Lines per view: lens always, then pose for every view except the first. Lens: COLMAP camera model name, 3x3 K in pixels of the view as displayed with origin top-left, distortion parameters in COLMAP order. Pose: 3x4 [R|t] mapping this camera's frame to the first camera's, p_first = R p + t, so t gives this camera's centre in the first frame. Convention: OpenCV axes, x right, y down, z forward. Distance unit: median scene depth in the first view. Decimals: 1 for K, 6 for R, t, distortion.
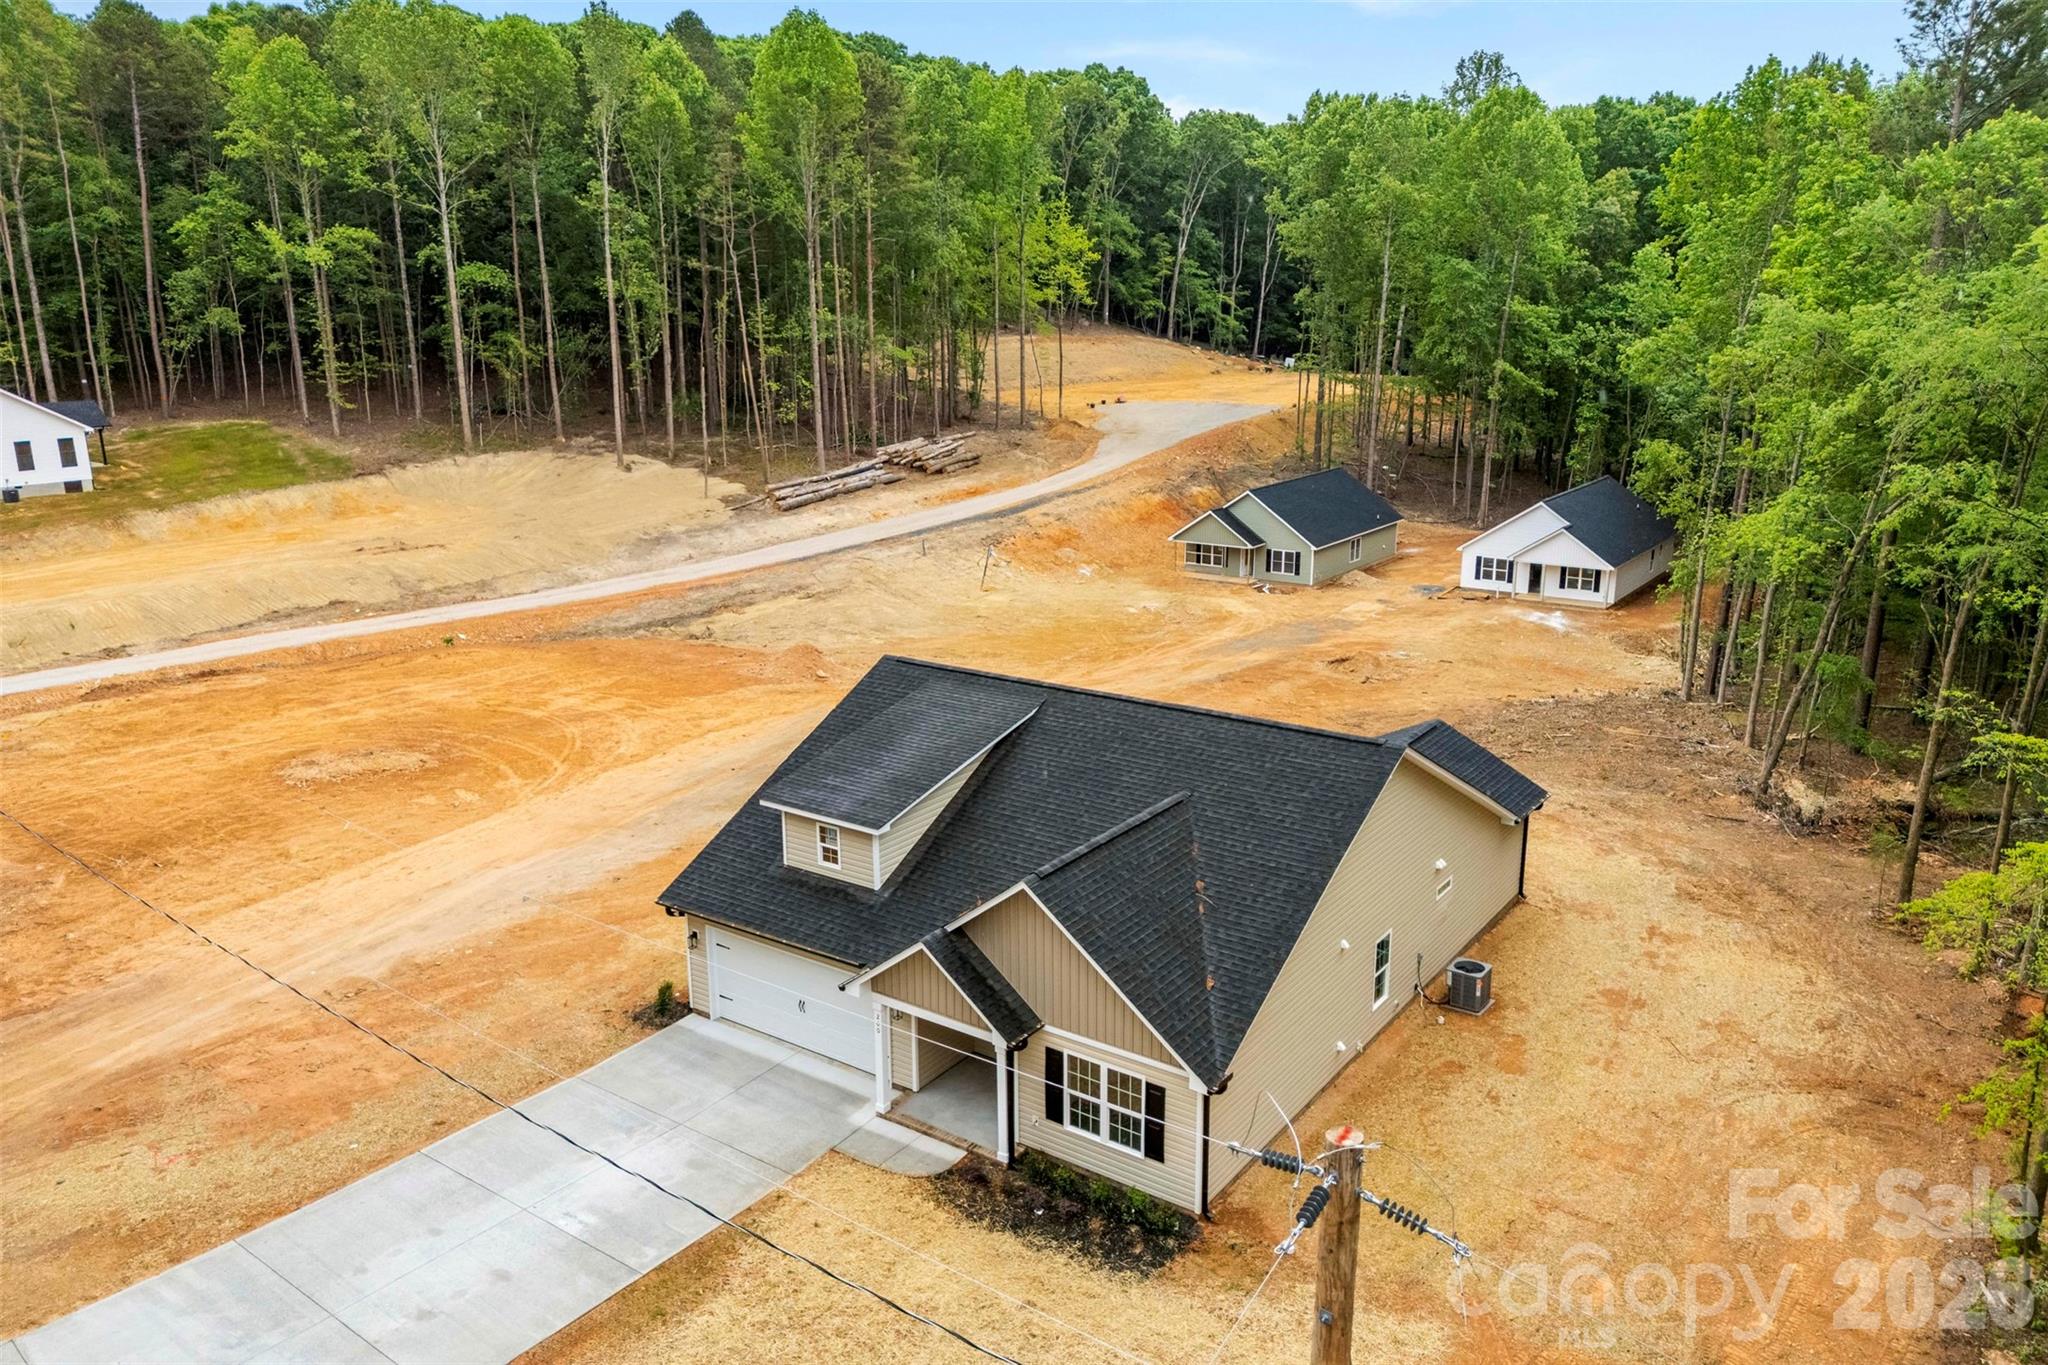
lens RADIAL K [[1518.3, 0, 1024.0], [0, 1518.3, 682.5], [0, 0, 1]] dist [0.028611, -0.005016]
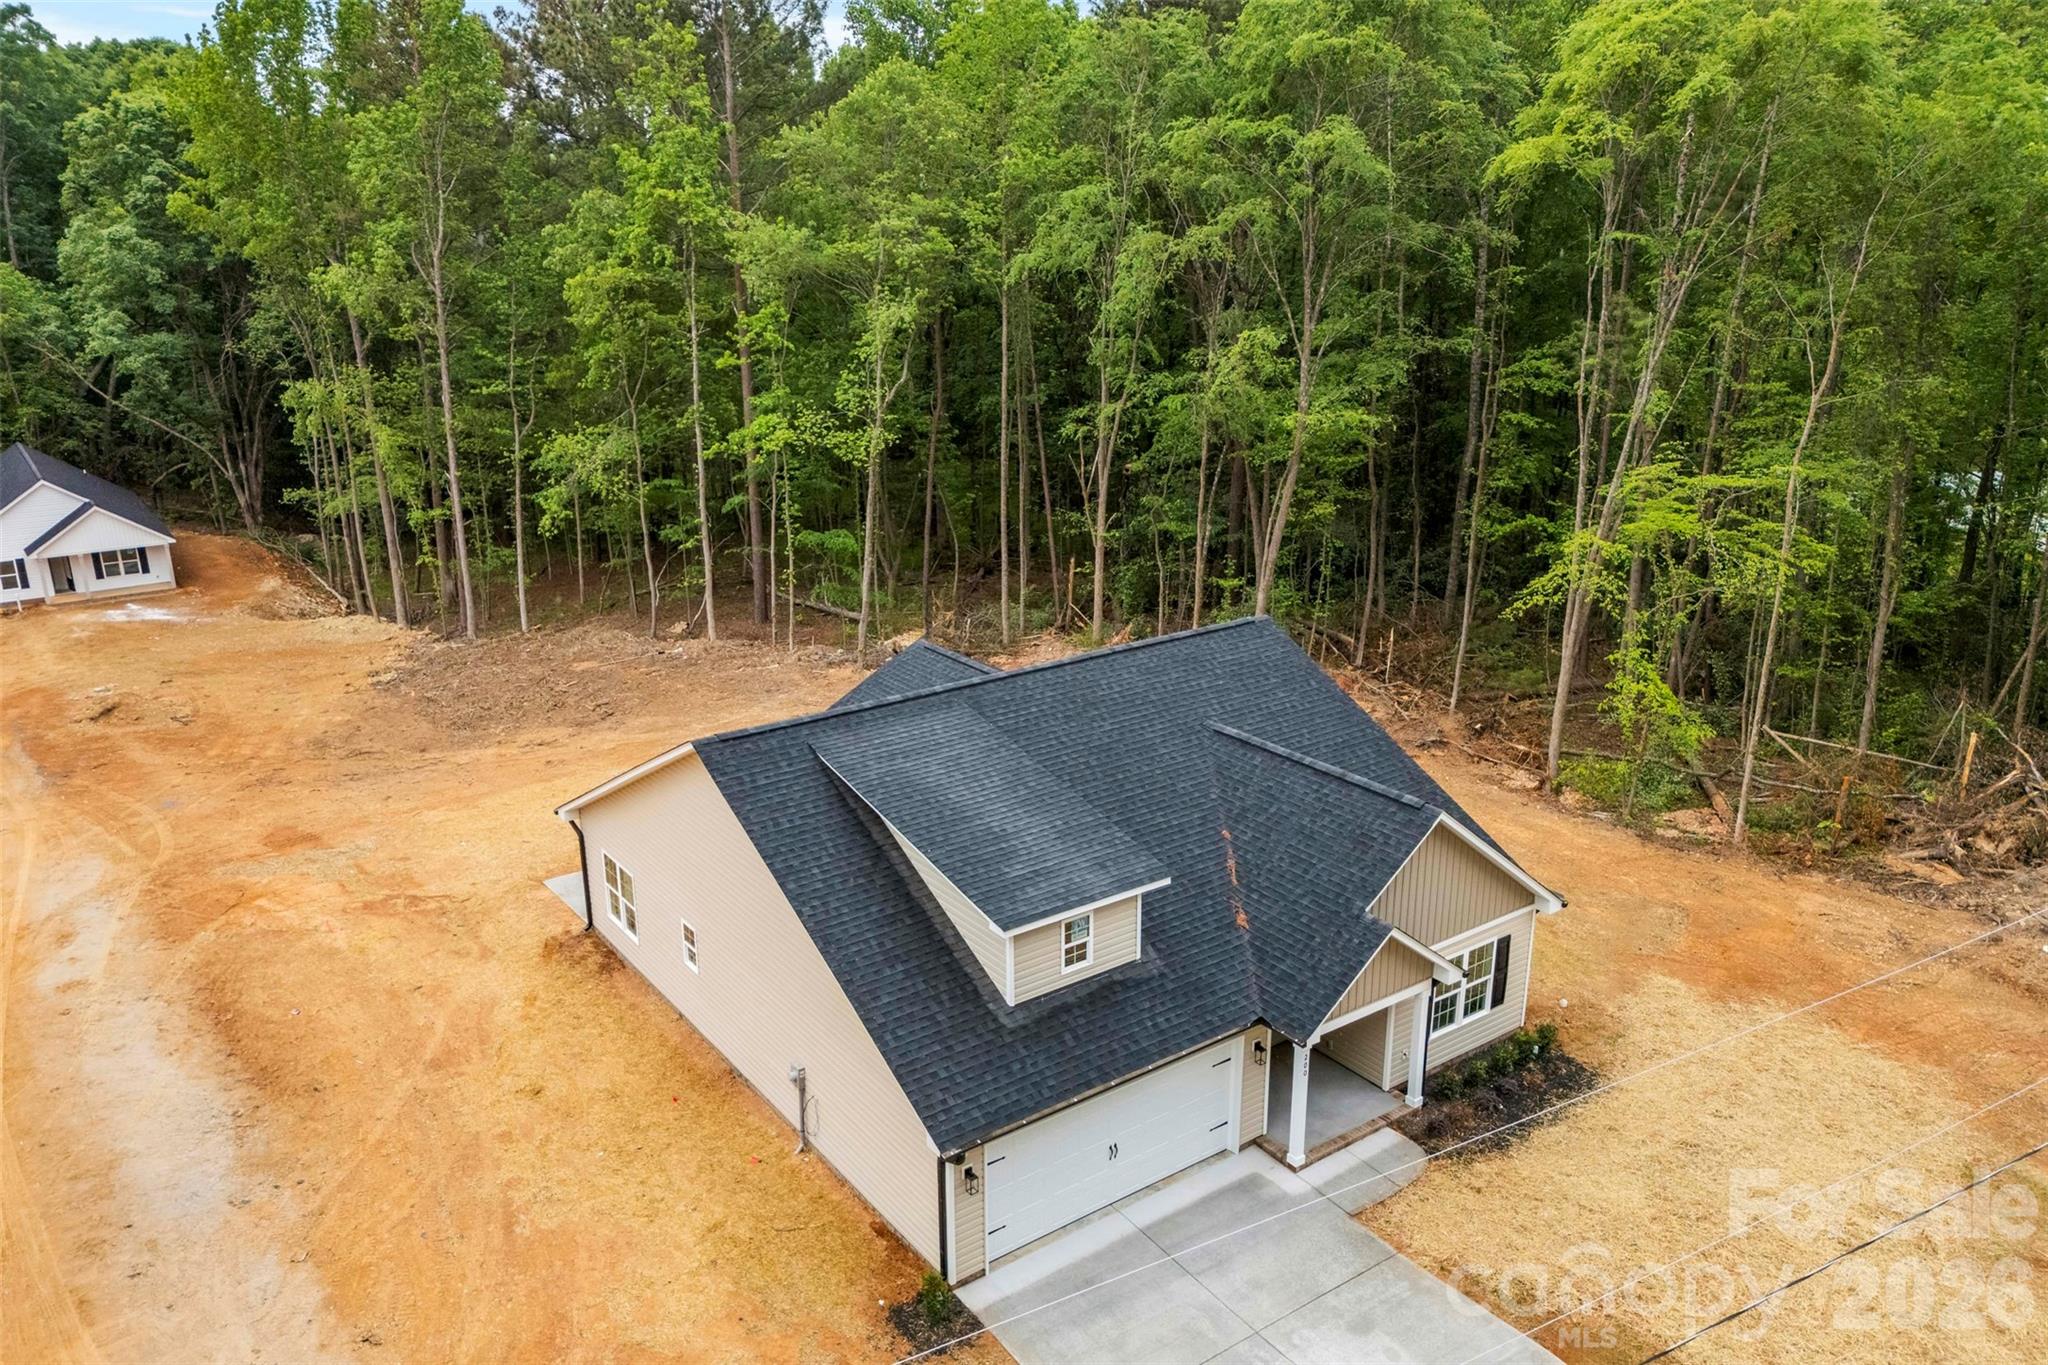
lens RADIAL K [[1518.3, 0, 1024.0], [0, 1518.3, 682.5], [0, 0, 1]] dist [0.028611, -0.005016]
pose [[0.322748, -0.281681, 0.903598, -0.225502], [0.245476, 0.946932, 0.207510, -0.051298], [-0.914098, 0.154838, 0.374766, 0.207430]]
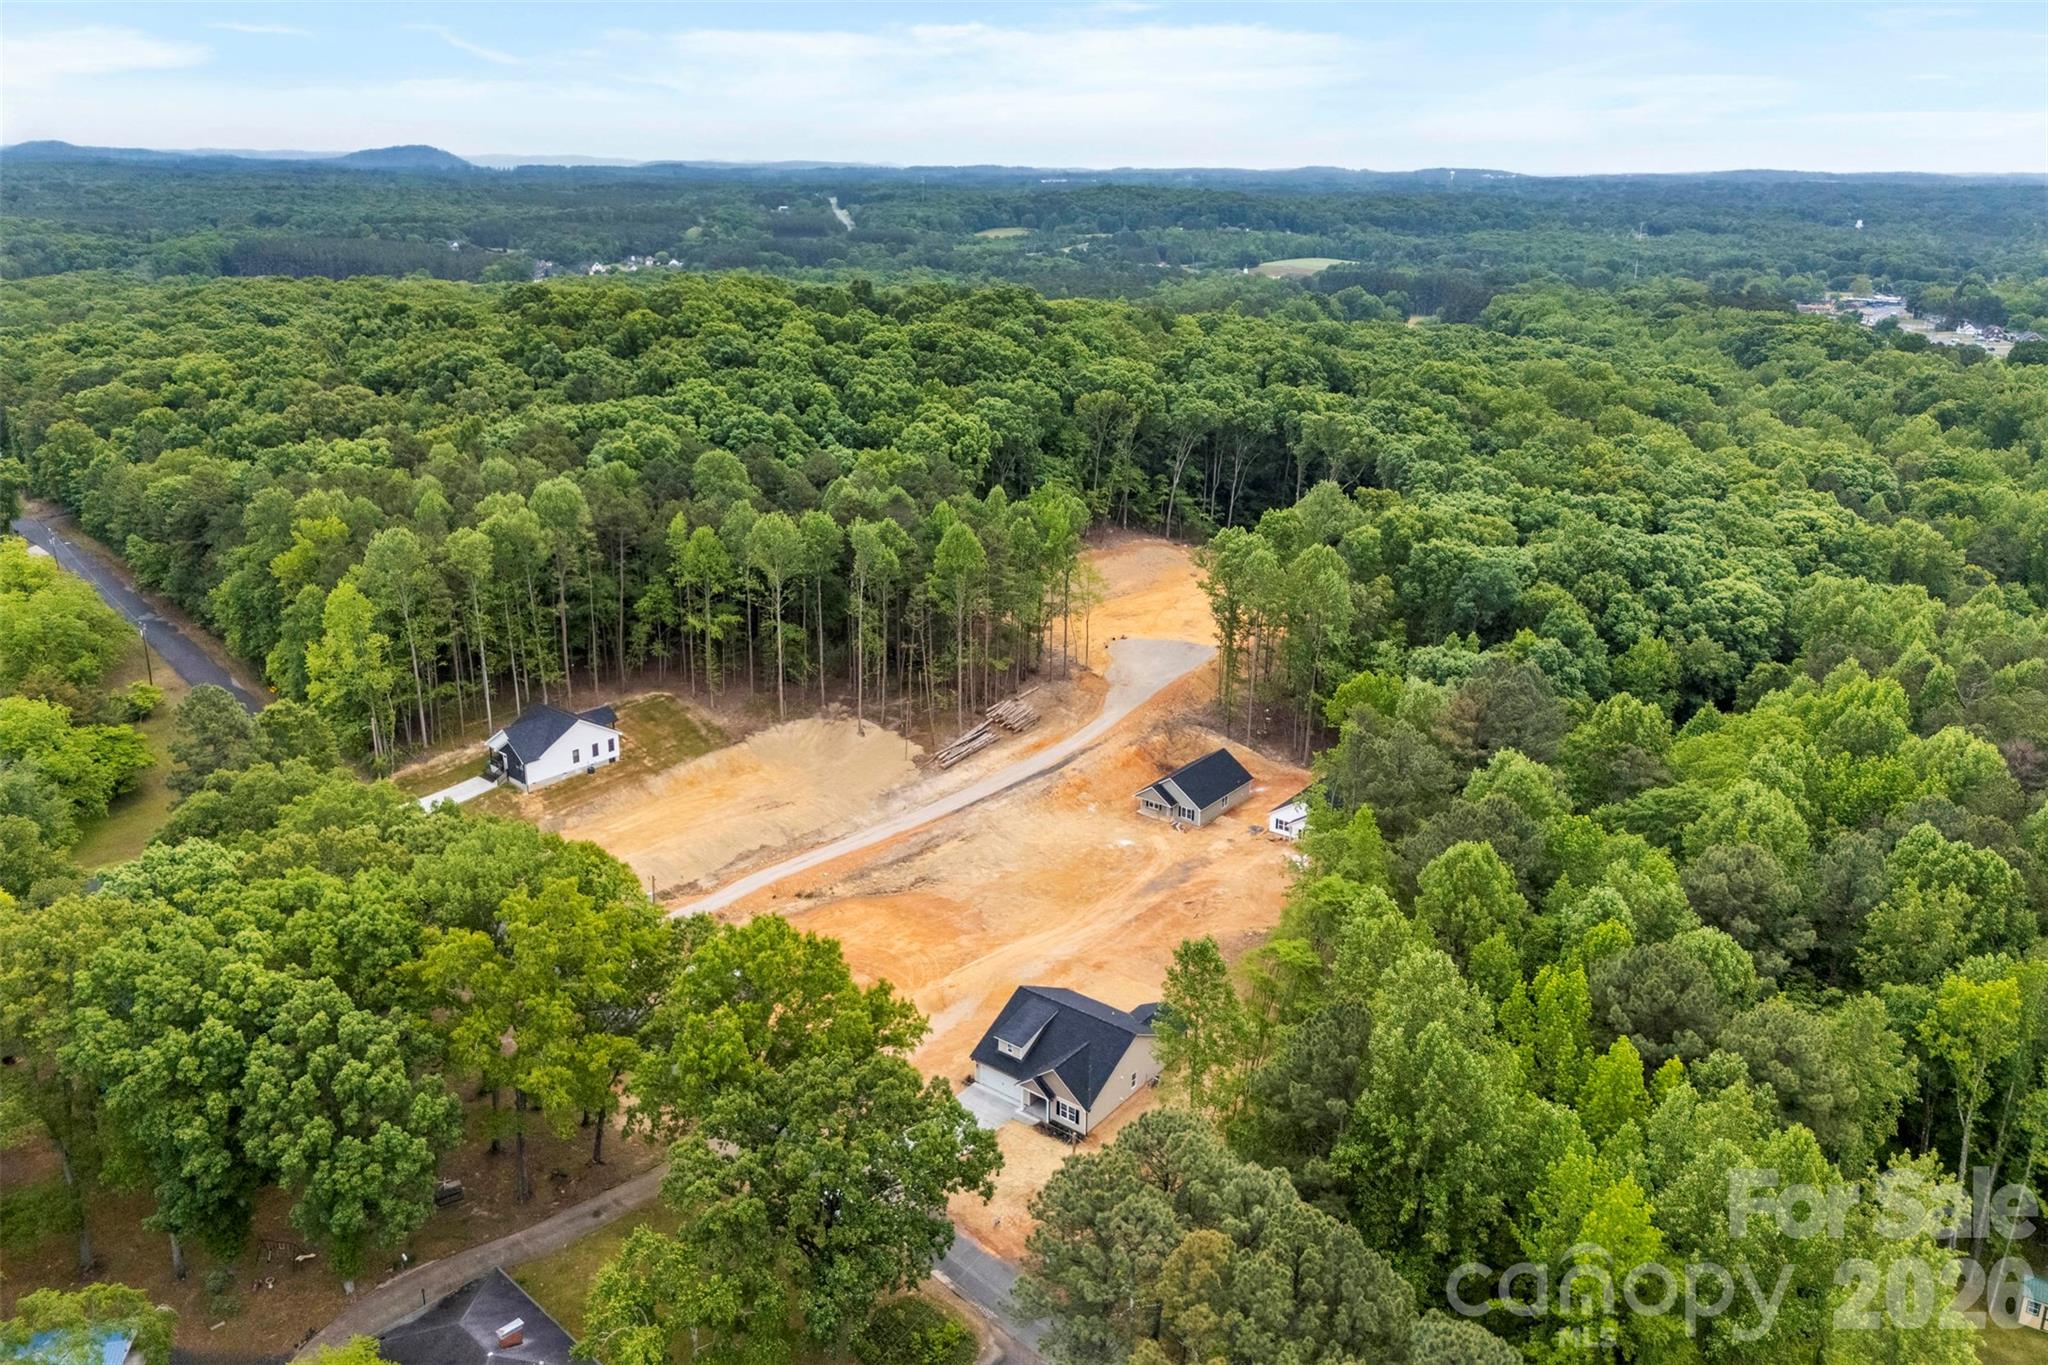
lens RADIAL K [[1418.5, 0, 1013.9], [0, 1418.5, 647.9], [0, 0, 1]] dist [0.107664, -0.000725]
pose [[0.998929, 0.021804, -0.040819, 0.008870], [-0.020501, 0.999275, 0.032084, -0.364422], [0.041489, -0.031213, 0.998651, -0.958657]]
